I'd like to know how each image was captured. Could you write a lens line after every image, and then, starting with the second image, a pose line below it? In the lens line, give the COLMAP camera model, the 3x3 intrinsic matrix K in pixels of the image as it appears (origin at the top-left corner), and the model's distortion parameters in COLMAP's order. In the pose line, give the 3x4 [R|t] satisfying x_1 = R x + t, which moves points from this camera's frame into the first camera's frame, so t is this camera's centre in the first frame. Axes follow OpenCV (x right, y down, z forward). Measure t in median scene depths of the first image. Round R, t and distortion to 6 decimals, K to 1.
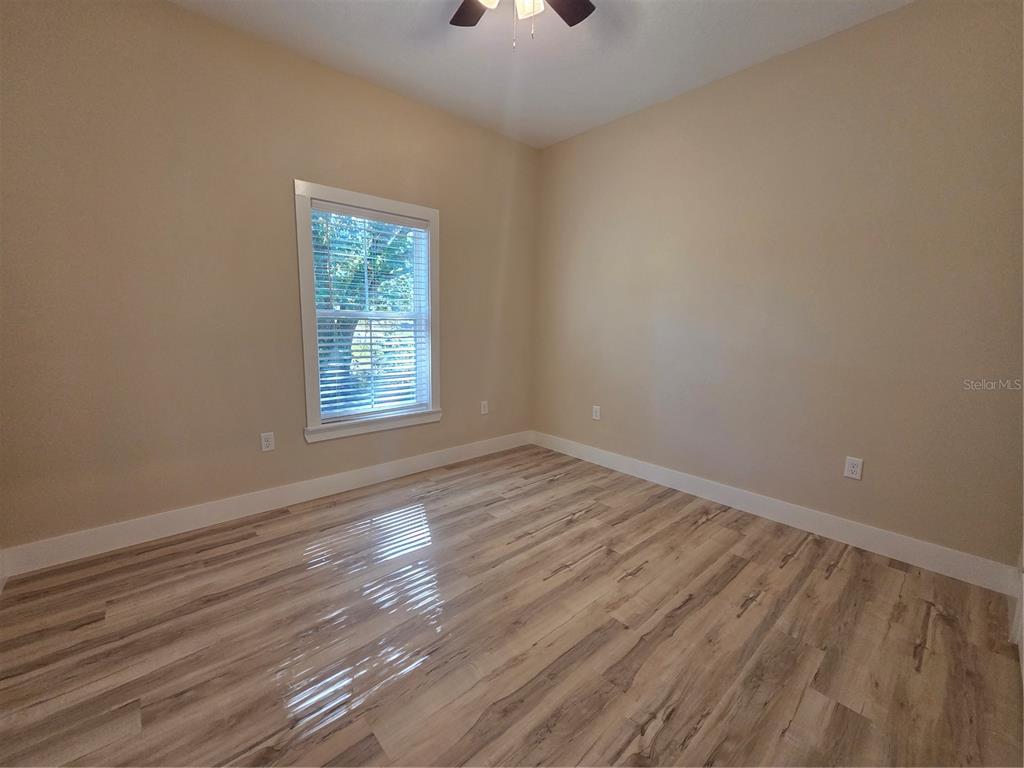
lens RADIAL K [[421.3, 0, 511.4], [0, 421.3, 384.3], [0, 0, 1]] dist [0.002631, -0.001243]
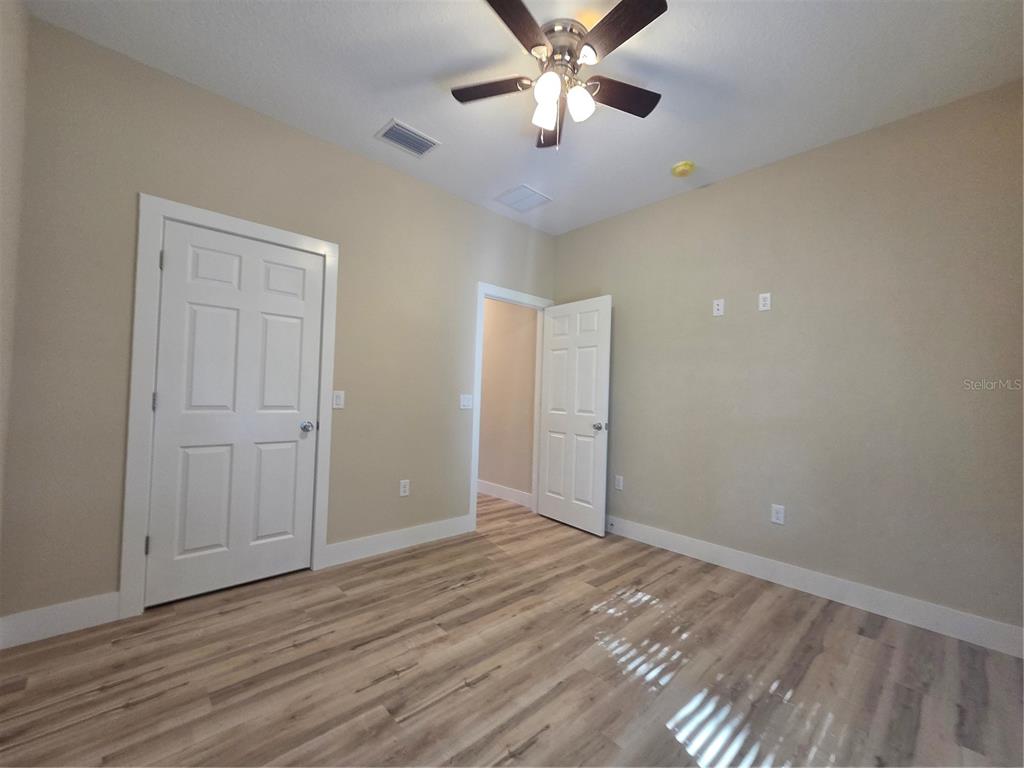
lens RADIAL K [[421.3, 0, 512.8], [0, 421.3, 383.9], [0, 0, 1]] dist [0.002631, -0.001243]
pose [[-0.998943, -0.045046, -0.009177, 0.091225], [-0.045845, 0.990953, 0.126137, -0.257525], [0.003412, 0.126425, -0.991970, 1.924956]]
